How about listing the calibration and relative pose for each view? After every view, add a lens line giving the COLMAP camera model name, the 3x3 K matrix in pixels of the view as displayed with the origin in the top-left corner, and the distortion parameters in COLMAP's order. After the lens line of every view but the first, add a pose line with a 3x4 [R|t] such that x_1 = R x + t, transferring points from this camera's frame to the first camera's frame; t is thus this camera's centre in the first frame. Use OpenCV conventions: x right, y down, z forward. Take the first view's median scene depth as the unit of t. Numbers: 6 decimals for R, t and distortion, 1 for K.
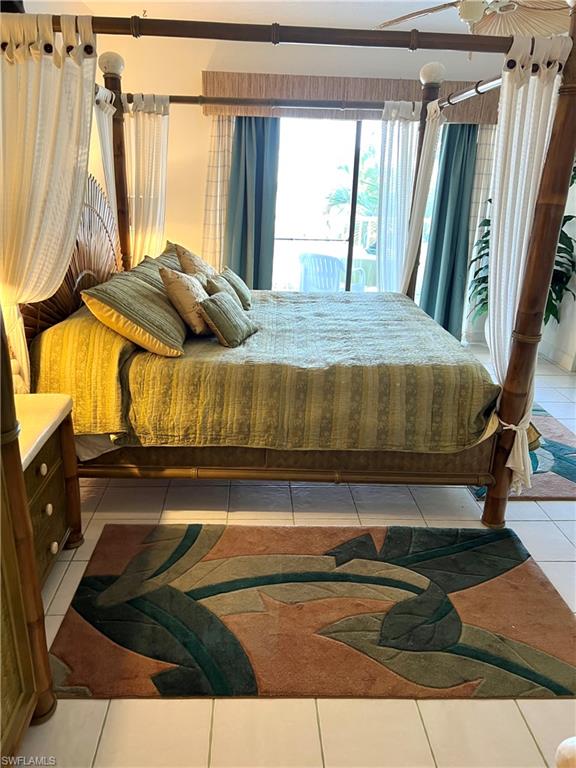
lens RADIAL K [[585.1, 0, 288.9], [0, 585.1, 387.3], [0, 0, 1]] dist [0.043818, -0.056032]
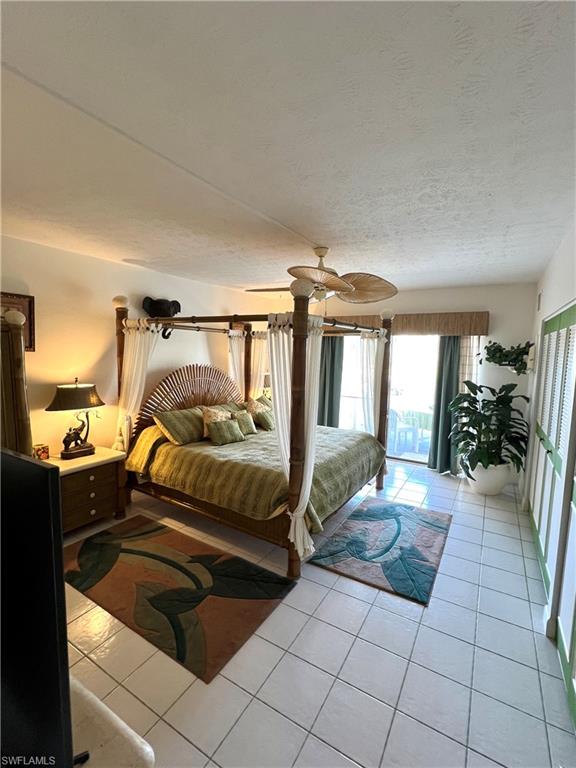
lens RADIAL K [[346.5, 0, 287.8], [0, 346.5, 380.5], [0, 0, 1]] dist [-0.005935, -0.000605]
pose [[0.834796, 0.037053, -0.549312, 0.908473], [-0.184084, 0.959094, -0.215061, -0.085821], [0.518873, 0.280651, 0.807469, 0.071890]]
